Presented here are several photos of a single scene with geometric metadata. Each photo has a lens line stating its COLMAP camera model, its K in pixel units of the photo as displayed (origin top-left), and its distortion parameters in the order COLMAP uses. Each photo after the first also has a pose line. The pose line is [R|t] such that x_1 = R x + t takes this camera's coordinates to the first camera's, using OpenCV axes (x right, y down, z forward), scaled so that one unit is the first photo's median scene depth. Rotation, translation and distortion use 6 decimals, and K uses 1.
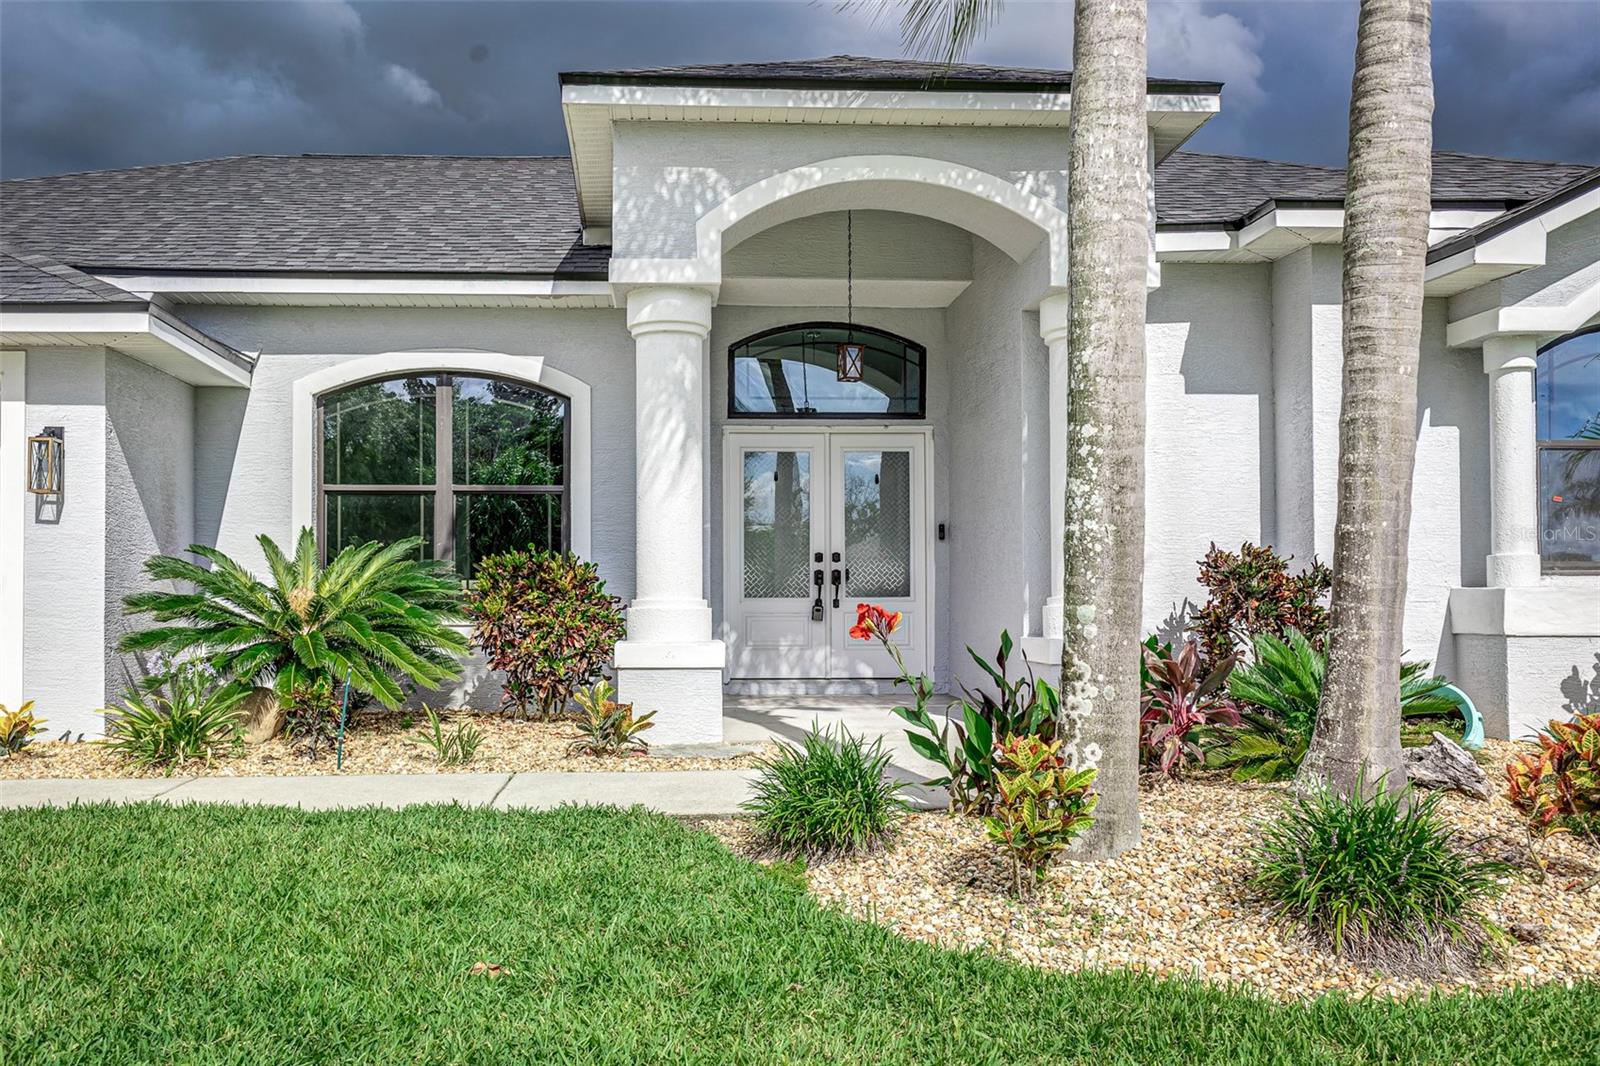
lens RADIAL K [[1347.1, 0, 717.1], [0, 1347.1, 584.5], [0, 0, 1]] dist [-0.008568, -0.007251]
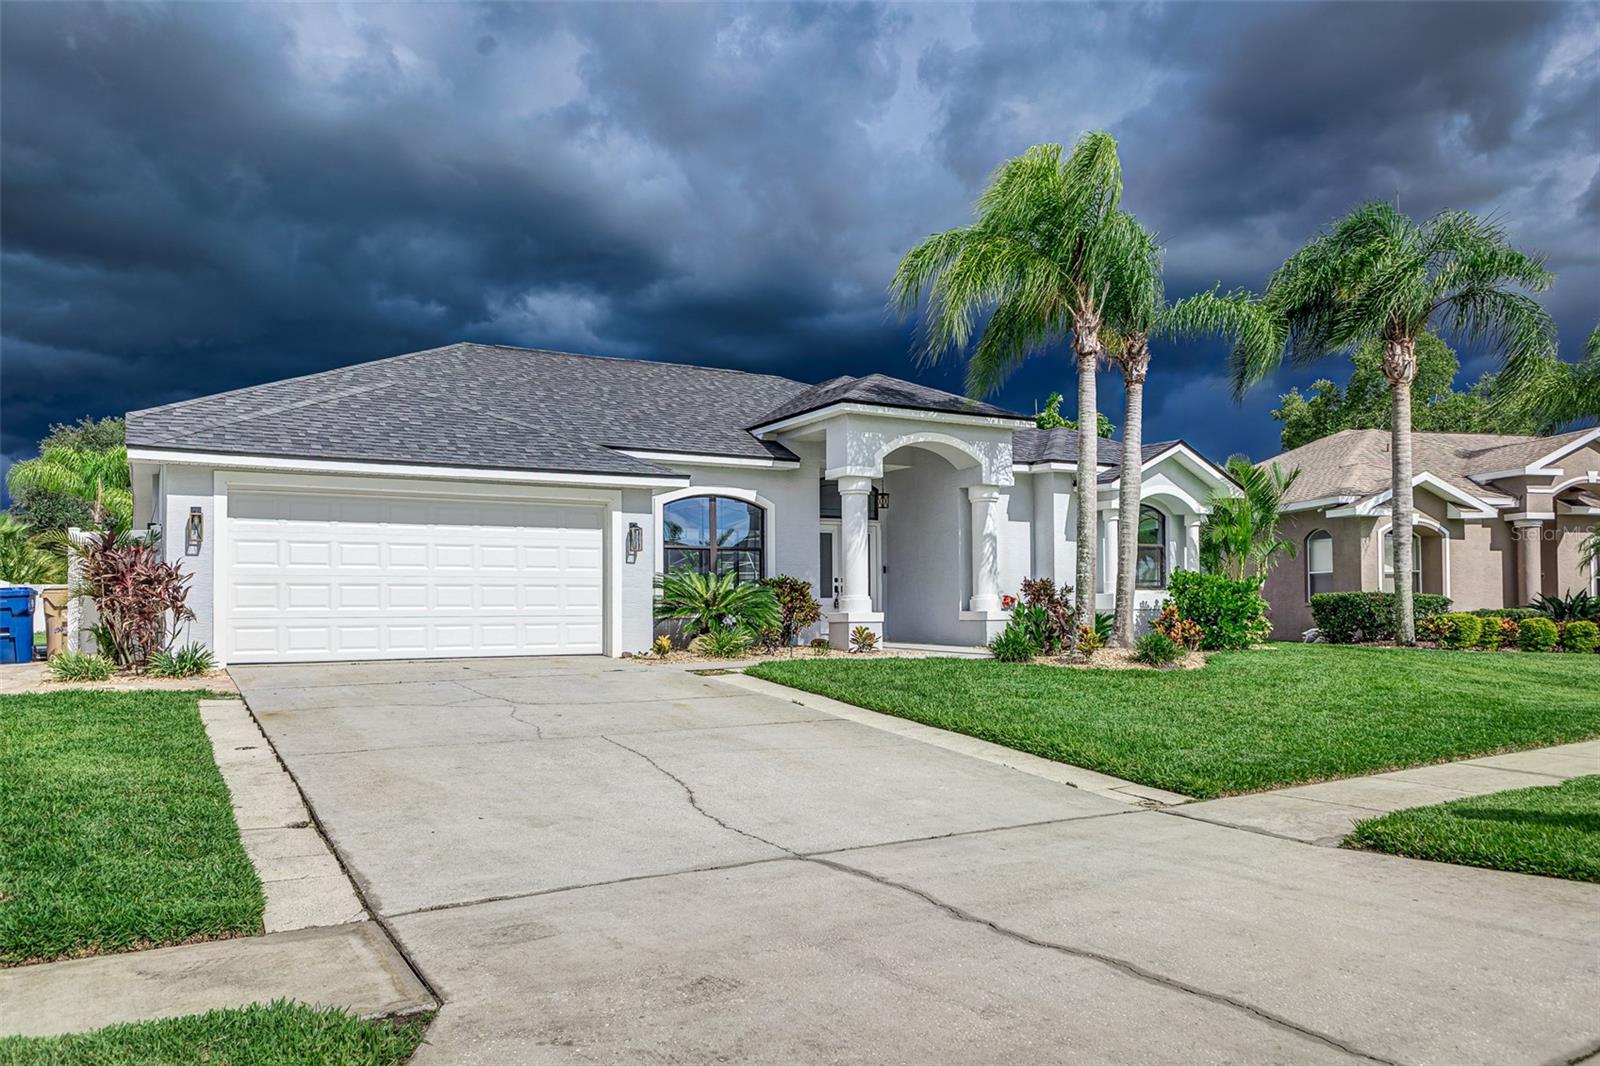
lens RADIAL K [[1196.4, 0, 800.0], [0, 1196.4, 533.0], [0, 0, 1]] dist [-0.001032, 0.000053]
pose [[0.893876, 0.026429, 0.447534, -1.113104], [-0.000754, 0.998348, -0.057453, 0.020256], [-0.448313, 0.051019, 0.892420, -0.958186]]
